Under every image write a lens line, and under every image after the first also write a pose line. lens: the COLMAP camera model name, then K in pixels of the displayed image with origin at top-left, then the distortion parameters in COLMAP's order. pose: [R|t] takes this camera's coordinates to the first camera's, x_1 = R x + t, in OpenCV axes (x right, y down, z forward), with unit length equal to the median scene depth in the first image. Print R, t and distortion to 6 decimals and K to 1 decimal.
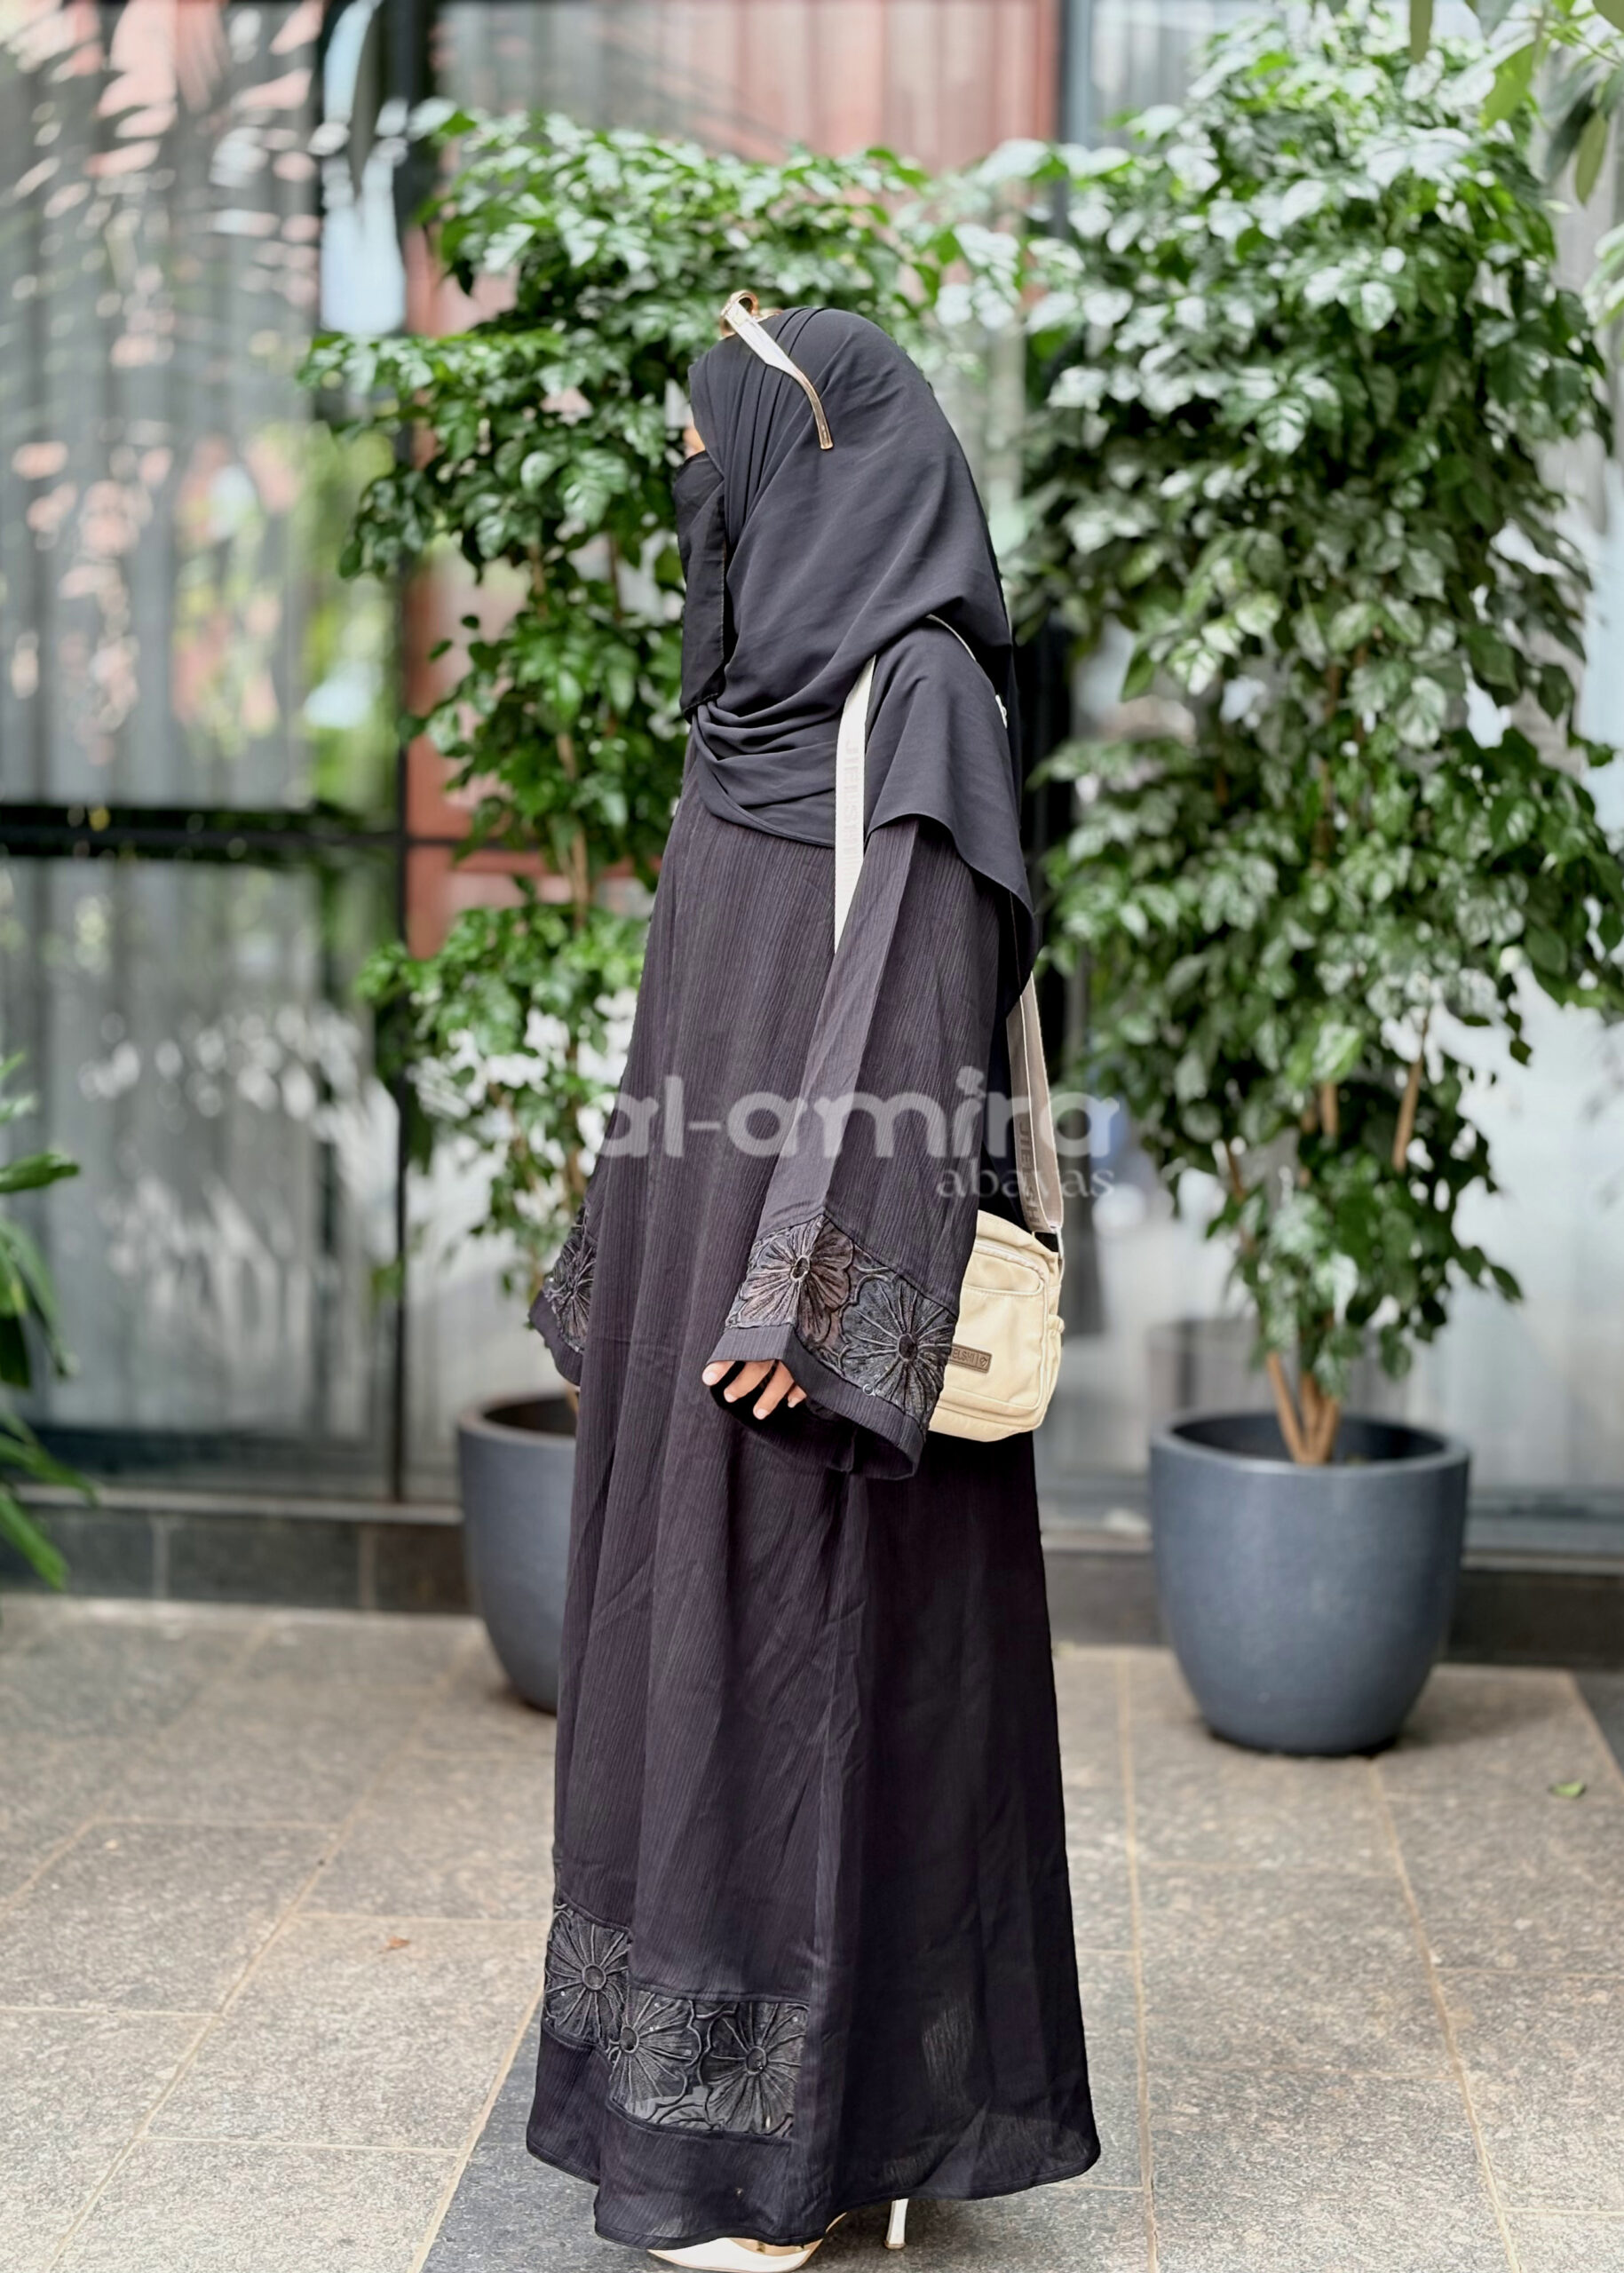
lens RADIAL K [[3610.8, 0, 812.0], [0, 3610.8, 1136.5], [0, 0, 1]] dist [0.176676, -0.774038]
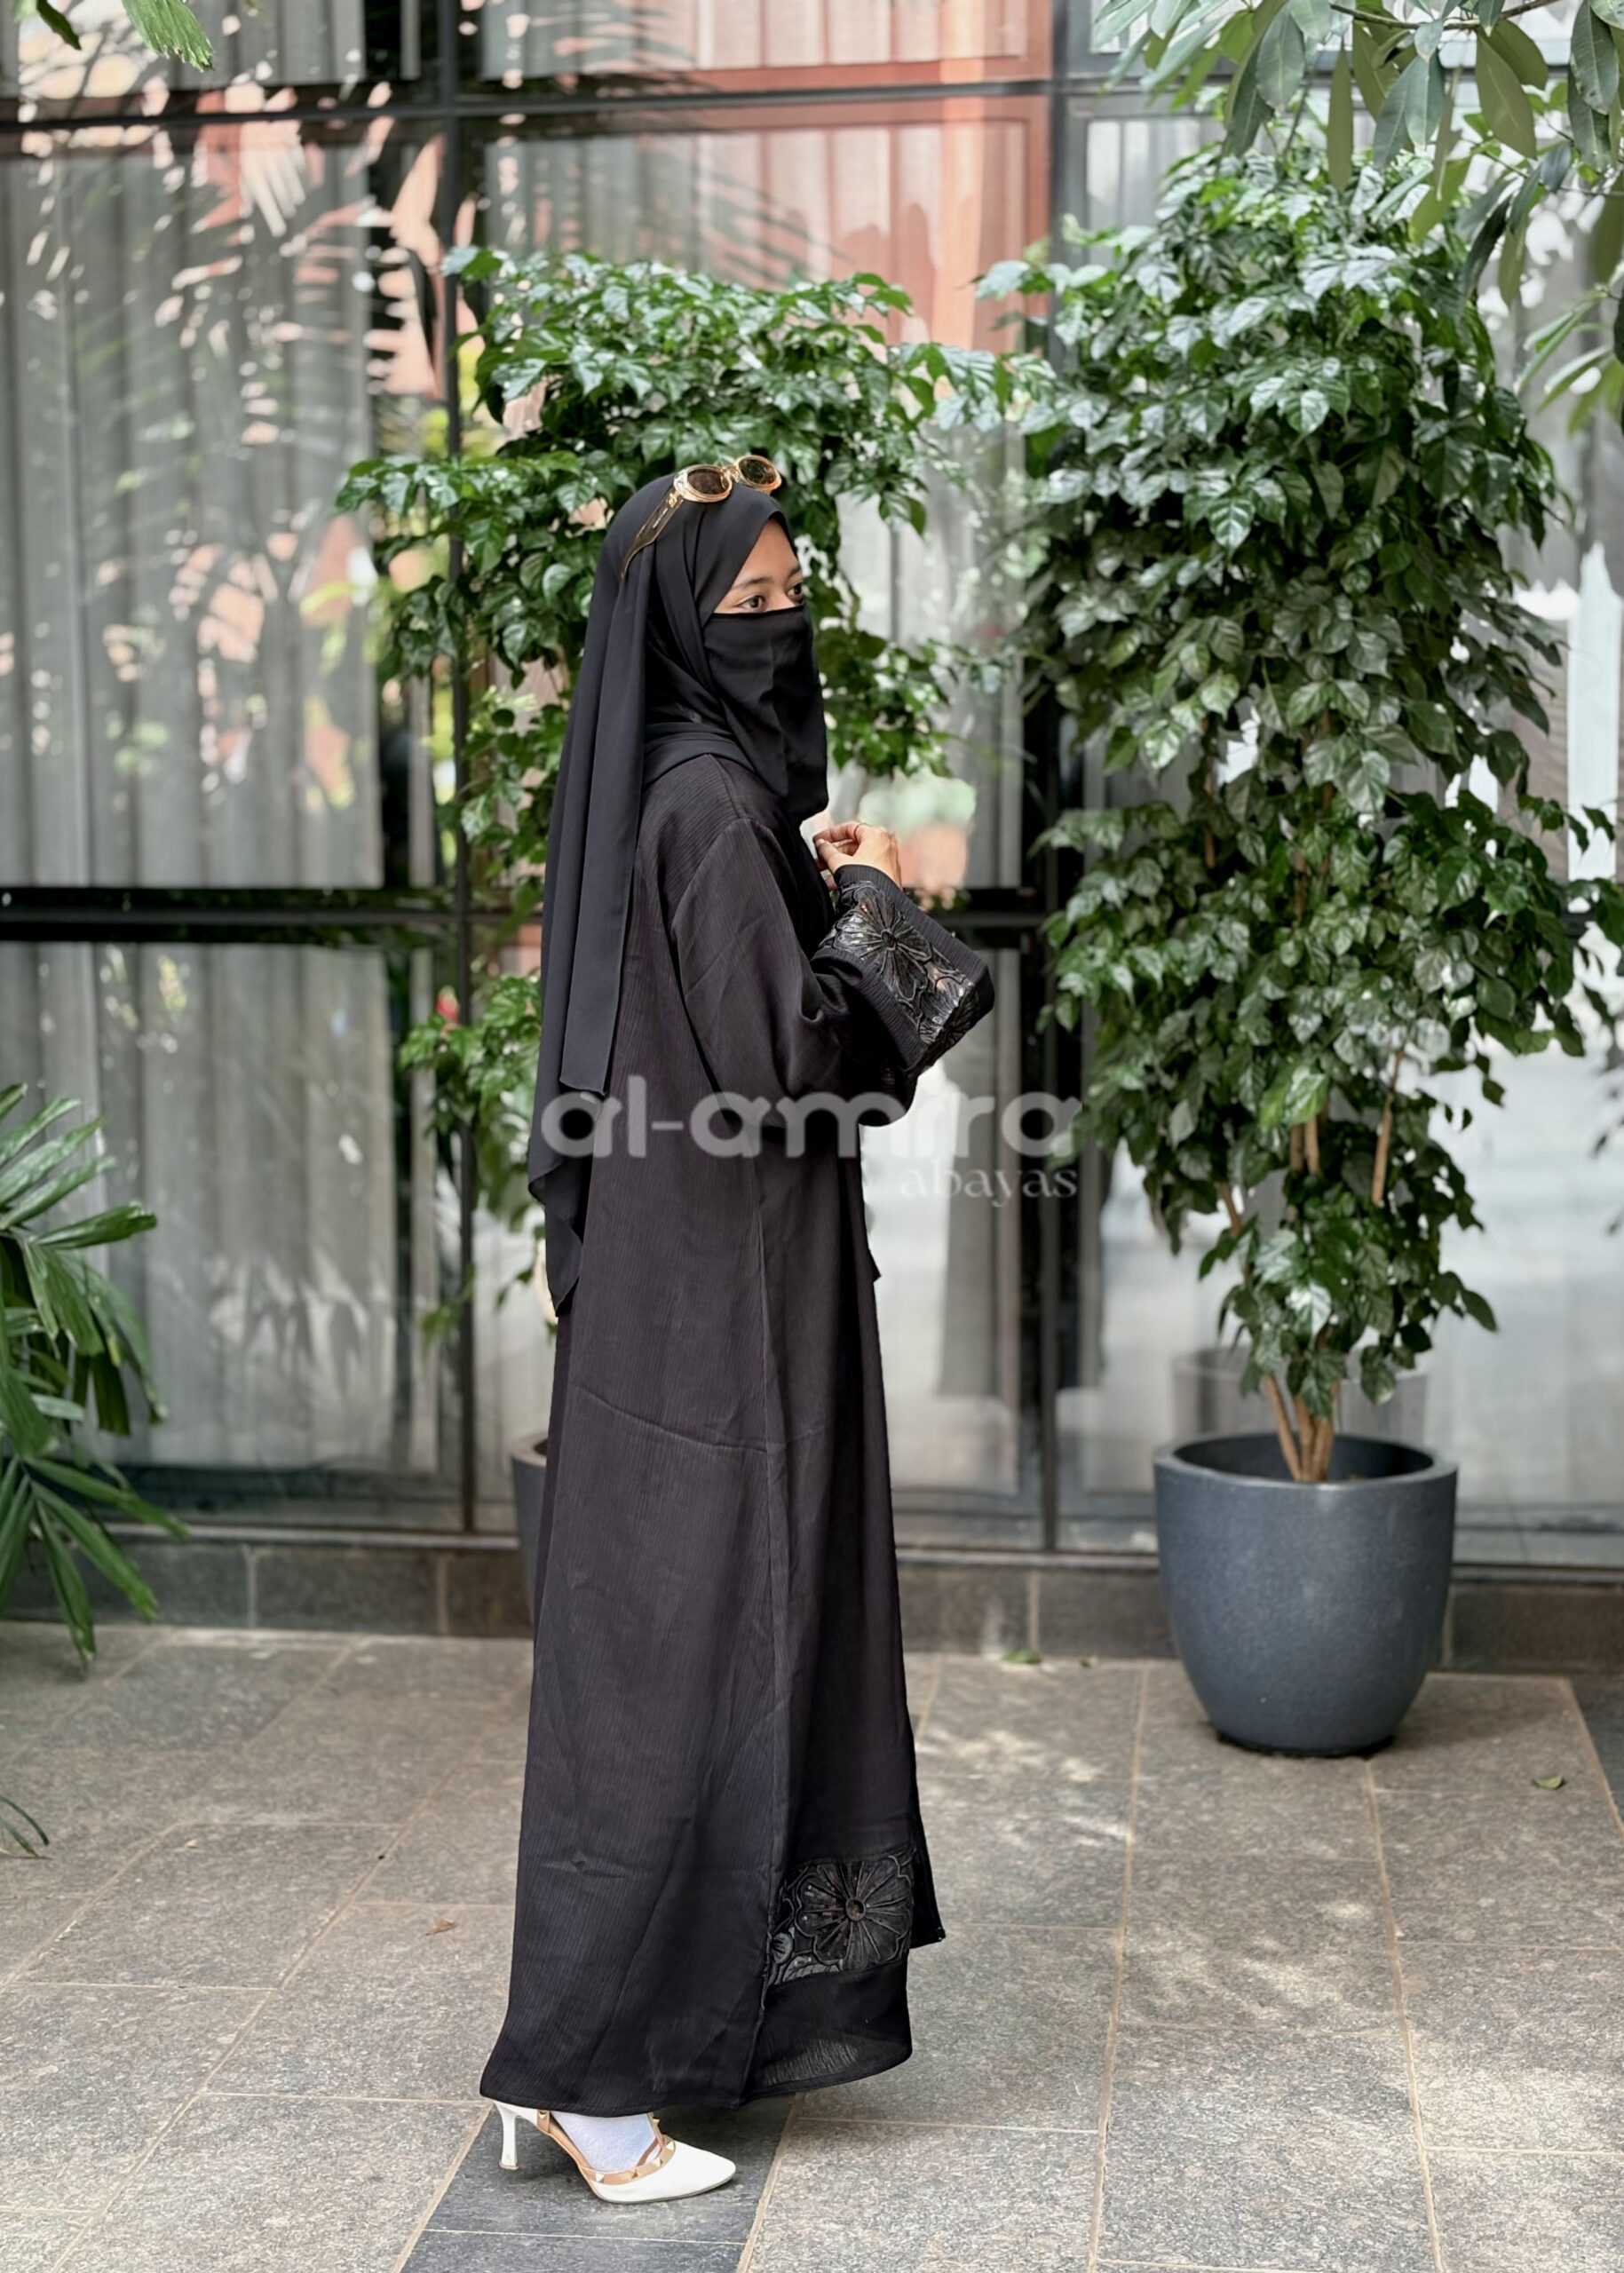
lens RADIAL K [[3649.5, 0, 805.5], [0, 3649.5, 1130.3], [0, 0, 1]] dist [0.163577, -0.680936]
pose [[0.998548, -0.019642, -0.050157, 0.050257], [0.018827, 0.999684, -0.016668, 0.002233], [0.050468, 0.015700, 0.998602, -0.094872]]
